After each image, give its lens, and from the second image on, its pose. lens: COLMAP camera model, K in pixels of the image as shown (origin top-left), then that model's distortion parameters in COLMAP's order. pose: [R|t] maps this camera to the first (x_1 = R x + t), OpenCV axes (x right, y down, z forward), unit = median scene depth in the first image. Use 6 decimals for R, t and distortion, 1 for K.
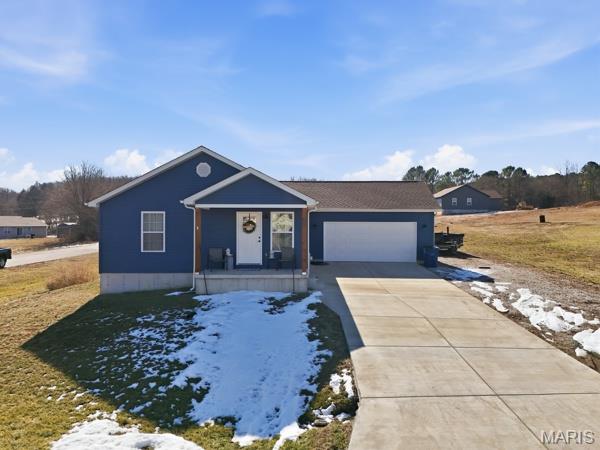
lens RADIAL K [[419.7, 0, 299.5], [0, 419.7, 223.1], [0, 0, 1]] dist [0.043080, -0.016123]
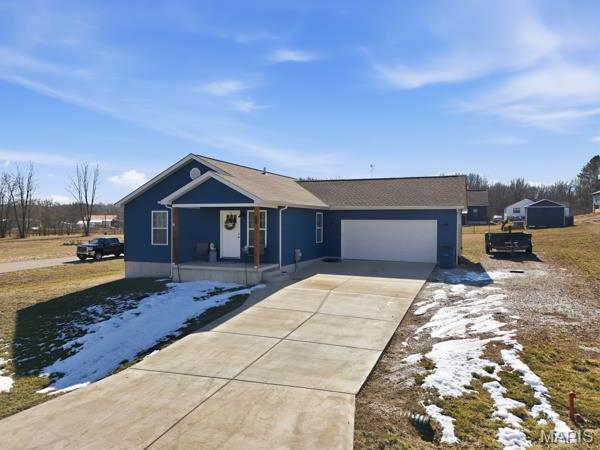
lens RADIAL K [[419.7, 0, 304.4], [0, 419.7, 222.4], [0, 0, 1]] dist [0.043080, -0.016123]
pose [[0.936420, 0.001167, -0.350878, 0.458257], [-0.001600, 0.999998, -0.000946, 0.005672], [0.350876, 0.001447, 0.936421, 0.033716]]
